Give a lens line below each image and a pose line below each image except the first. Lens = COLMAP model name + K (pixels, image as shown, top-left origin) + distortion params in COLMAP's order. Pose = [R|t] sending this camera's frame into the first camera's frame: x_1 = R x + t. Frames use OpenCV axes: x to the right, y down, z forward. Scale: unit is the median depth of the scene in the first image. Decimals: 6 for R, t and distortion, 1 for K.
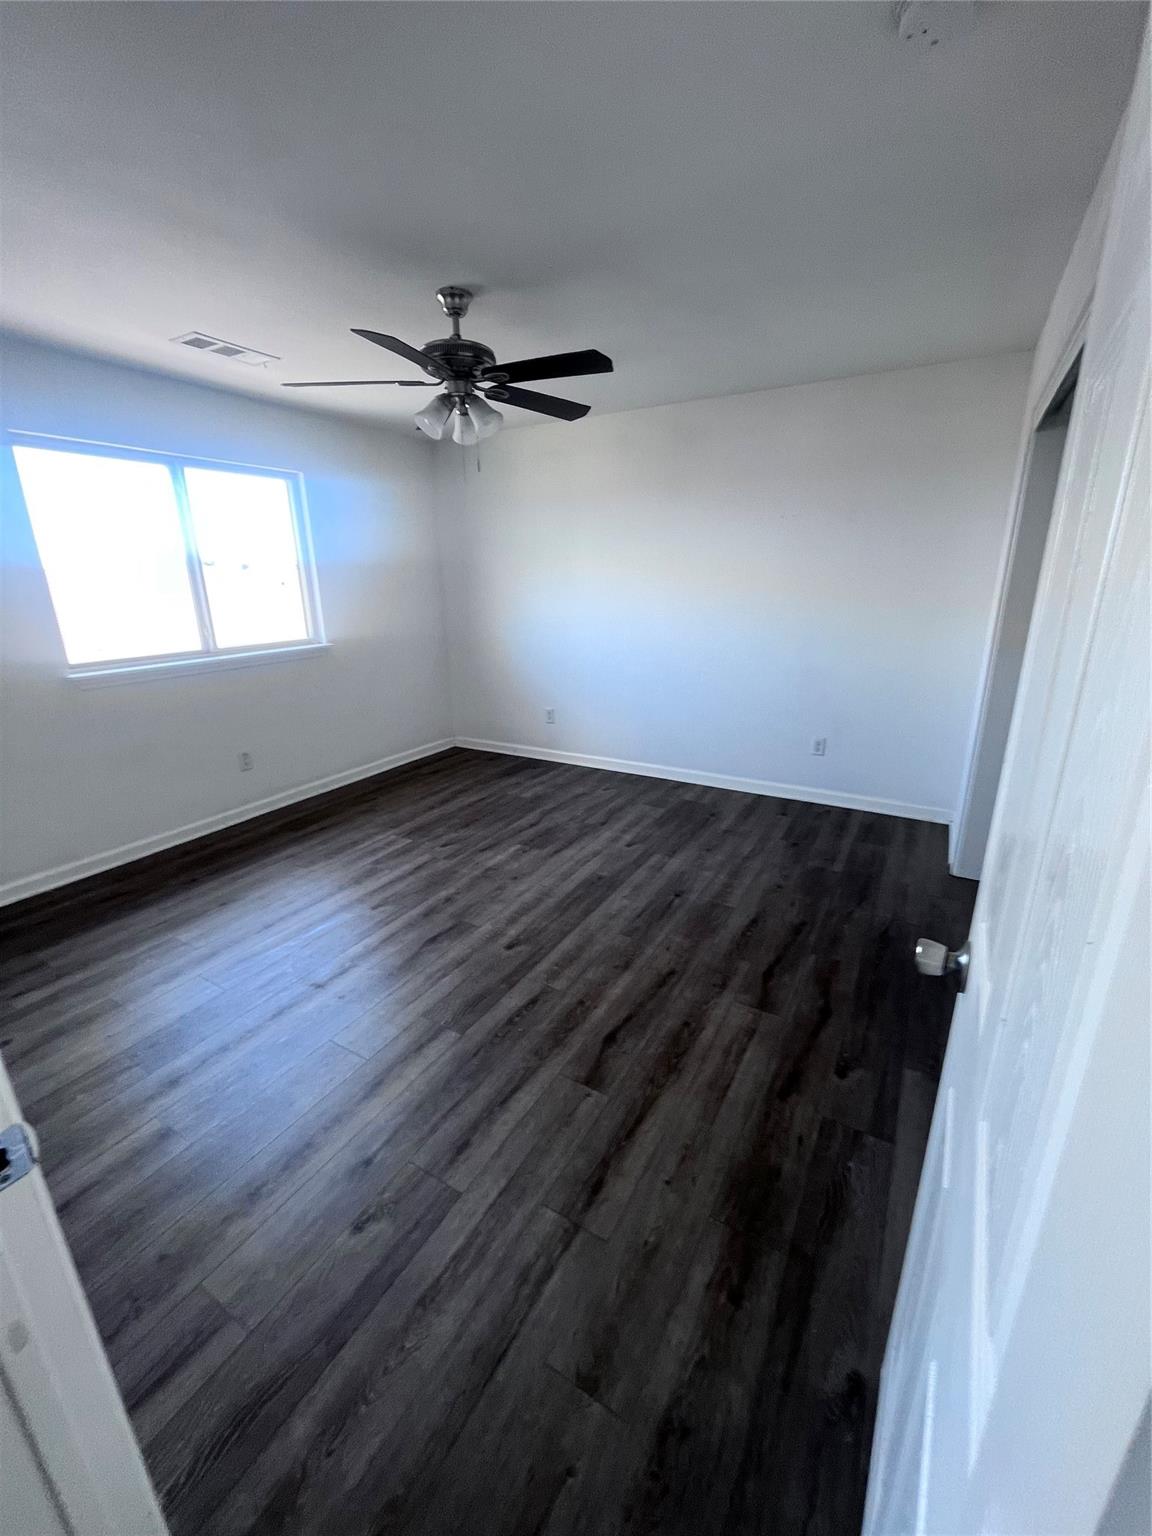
lens RADIAL K [[625.0, 0, 576.0], [0, 625.0, 768.0], [0, 0, 1]] dist [0.015754, -0.000012]
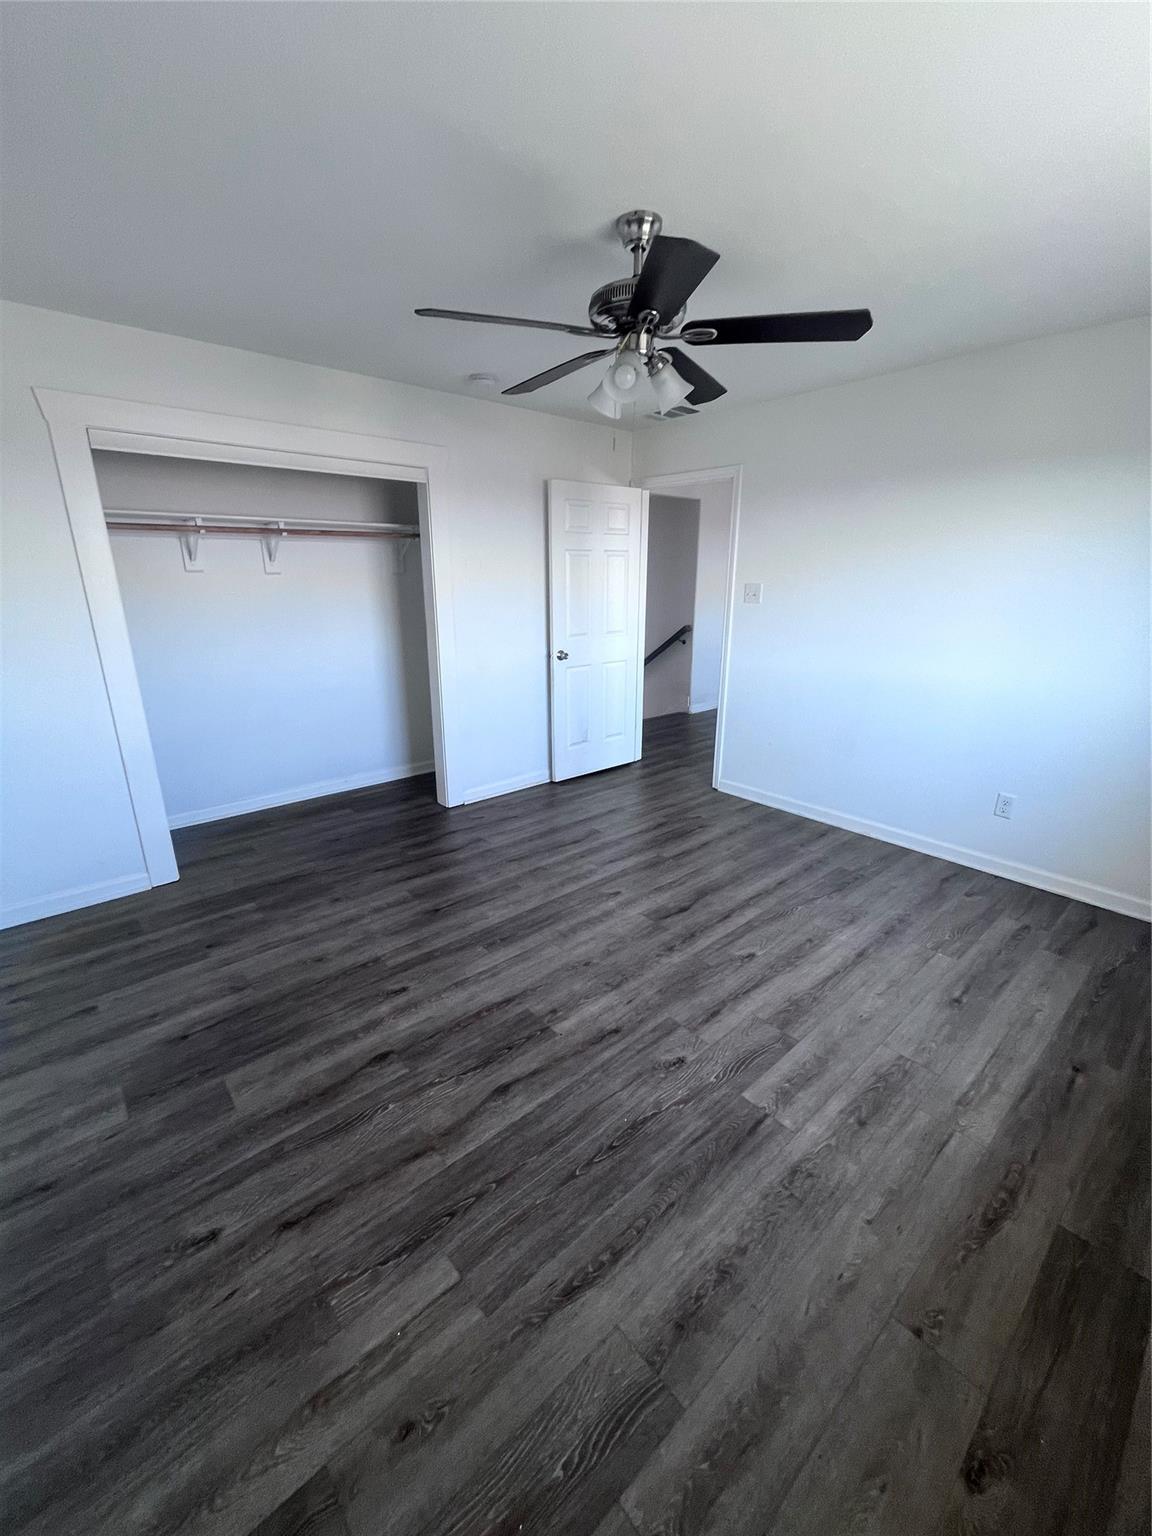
lens RADIAL K [[615.6, 0, 576.0], [0, 615.6, 768.0], [0, 0, 1]] dist [-0.001786, -0.000078]
pose [[-0.947735, -0.080840, 0.308648, -0.291009], [0.109574, 0.826066, 0.552819, -0.439723], [-0.299654, 0.557746, -0.774033, 1.401109]]
